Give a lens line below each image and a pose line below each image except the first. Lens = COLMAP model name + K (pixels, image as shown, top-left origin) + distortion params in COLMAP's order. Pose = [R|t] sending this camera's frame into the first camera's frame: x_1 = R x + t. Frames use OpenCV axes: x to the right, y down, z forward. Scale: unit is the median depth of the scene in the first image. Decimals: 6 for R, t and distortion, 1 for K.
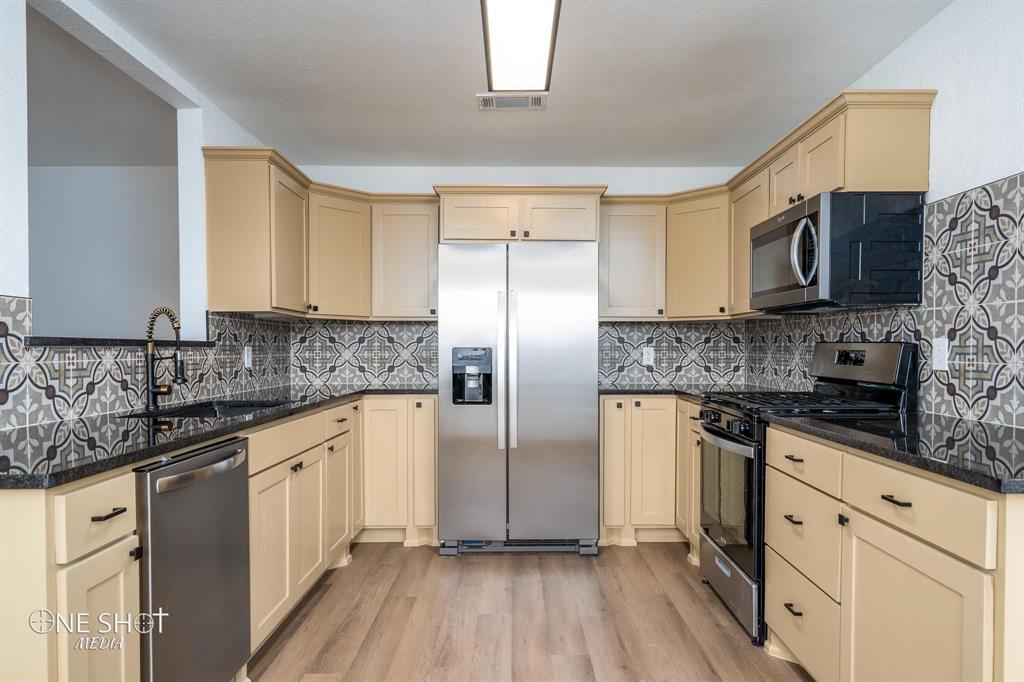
lens RADIAL K [[673.9, 0, 518.3], [0, 673.9, 361.2], [0, 0, 1]] dist [0.019426, -0.005604]
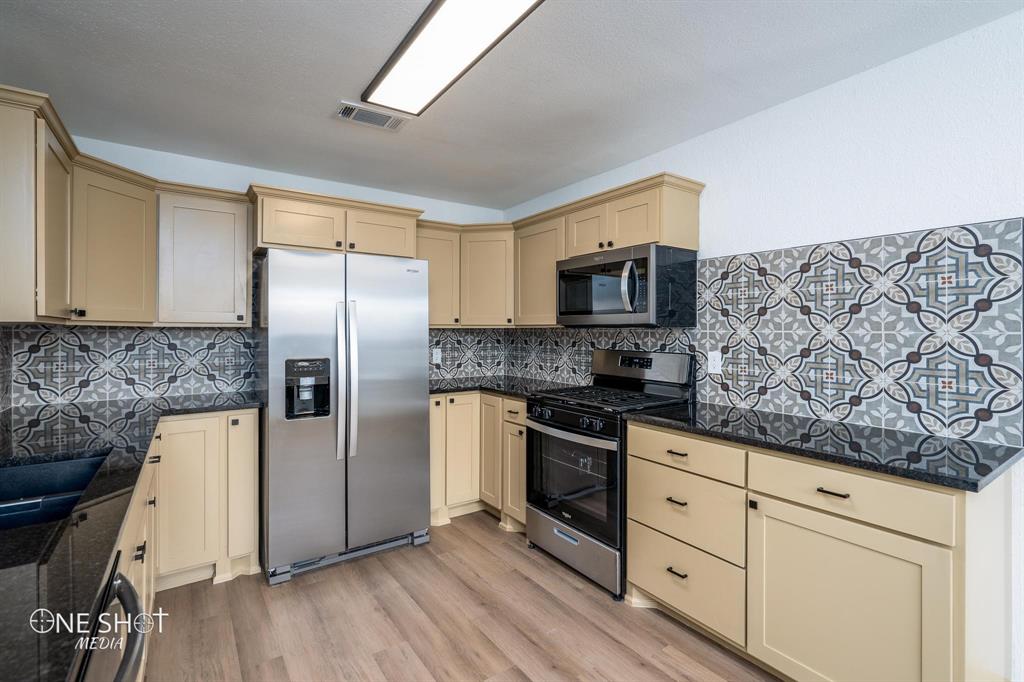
lens RADIAL K [[479.2, 0, 519.9], [0, 479.2, 326.9], [0, 0, 1]] dist [-0.006260, 0.003324]
pose [[0.816357, 0.003686, 0.577536, -0.248898], [0.011271, 0.999688, -0.022312, -0.053513], [-0.577438, 0.024724, 0.816060, 0.304337]]
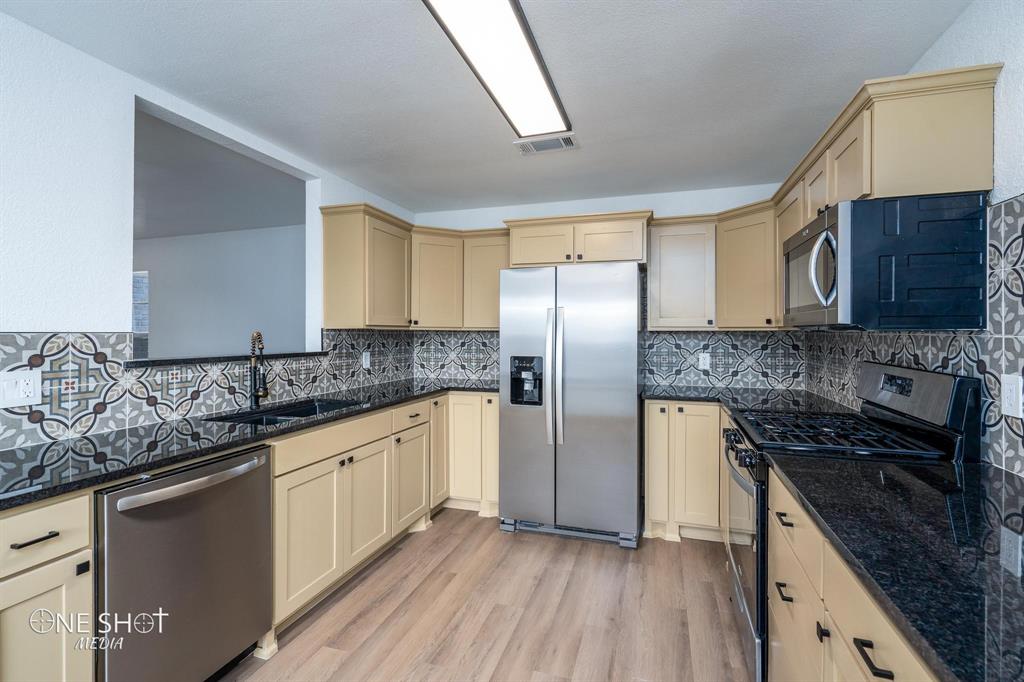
lens RADIAL K [[479.2, 0, 506.2], [0, 479.2, 331.2], [0, 0, 1]] dist [-0.006260, 0.003324]
pose [[0.947882, -0.000385, -0.318622, 0.189049], [-0.006460, 0.999771, -0.020425, -0.053372], [0.318556, 0.021419, 0.947662, 0.224950]]
